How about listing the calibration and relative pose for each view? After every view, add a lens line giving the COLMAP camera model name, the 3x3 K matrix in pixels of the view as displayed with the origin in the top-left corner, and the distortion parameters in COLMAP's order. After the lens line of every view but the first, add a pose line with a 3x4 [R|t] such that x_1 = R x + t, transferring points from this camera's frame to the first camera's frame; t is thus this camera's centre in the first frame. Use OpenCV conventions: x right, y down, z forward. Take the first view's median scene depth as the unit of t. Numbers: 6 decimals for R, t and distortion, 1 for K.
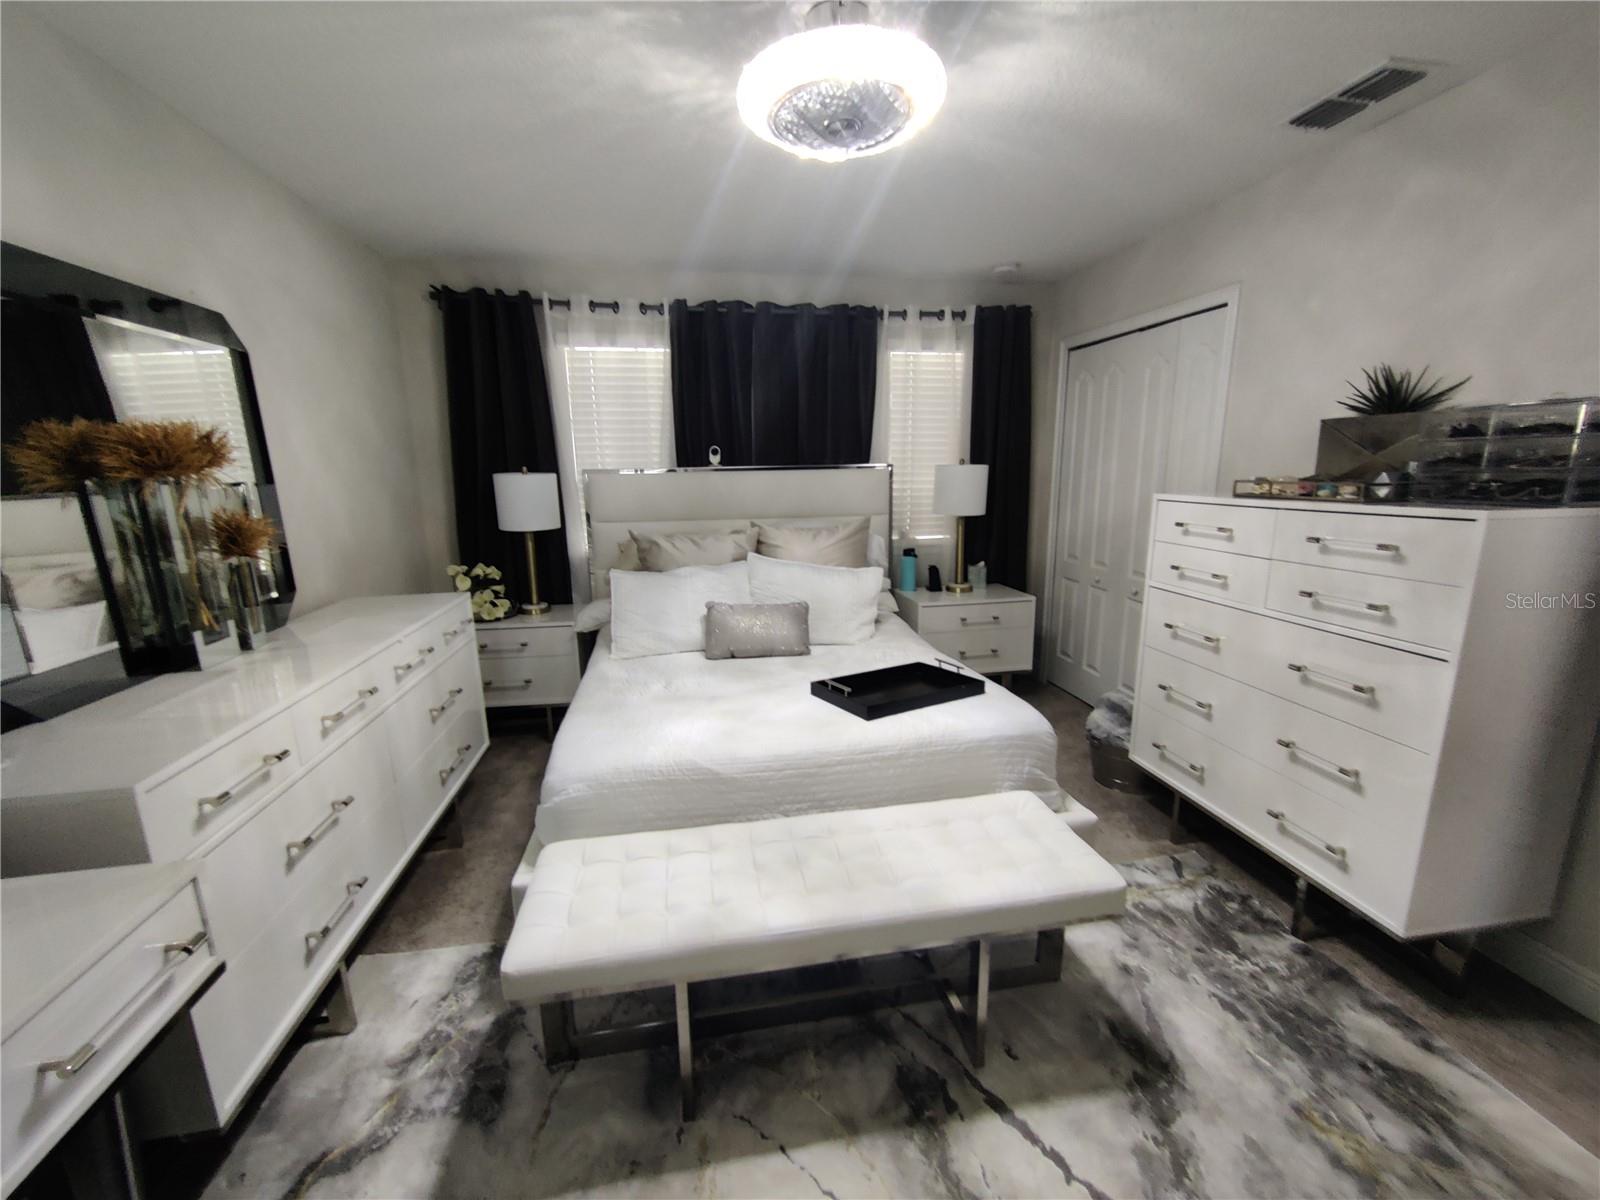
lens RADIAL K [[654.0, 0, 799.2], [0, 654.0, 602.9], [0, 0, 1]] dist [0.000307, 0.000889]
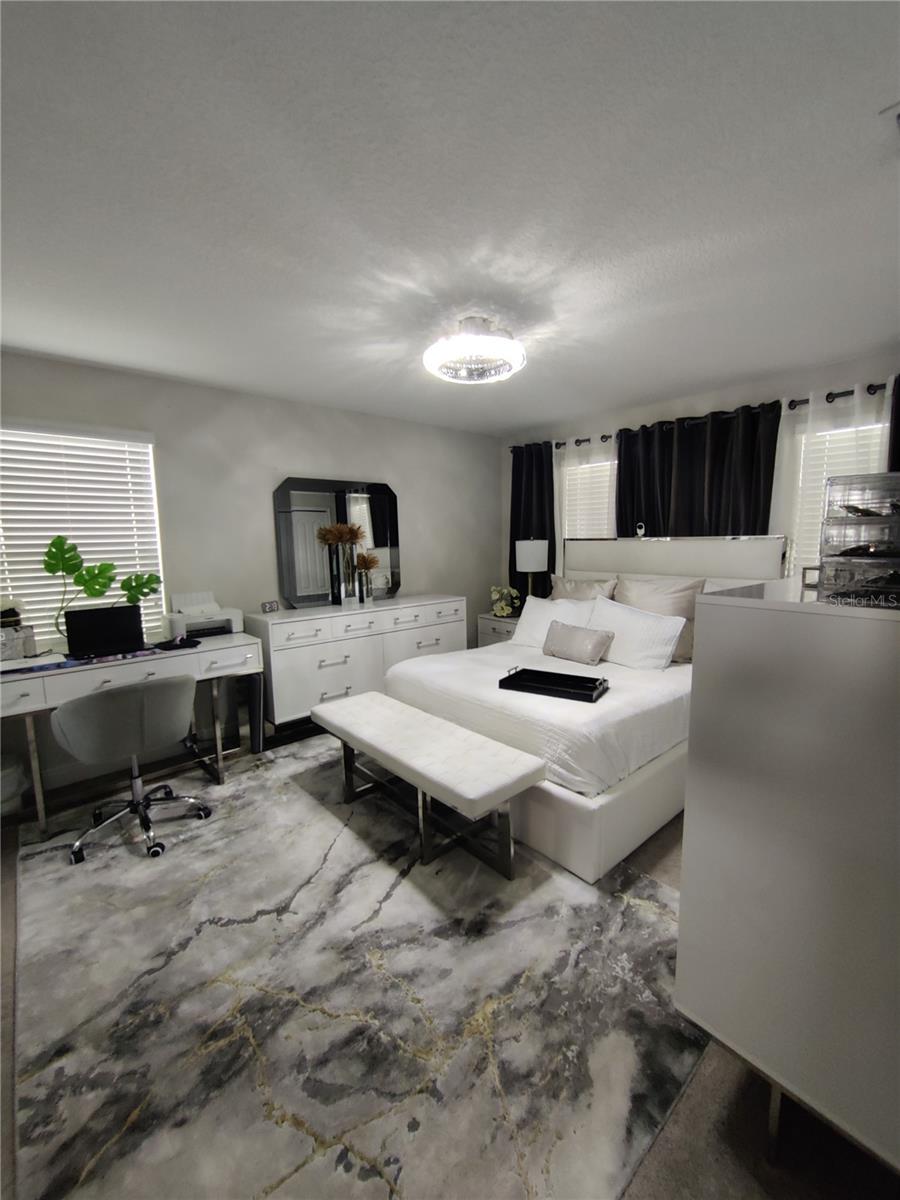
lens RADIAL K [[490.5, 0, 444.7], [0, 490.5, 601.8], [0, 0, 1]] dist [0.000307, 0.000889]
pose [[0.510966, 0.117467, -0.851537, 0.651098], [-0.171202, 0.984680, 0.033103, -0.035354], [0.842379, 0.128870, 0.523249, 0.108610]]
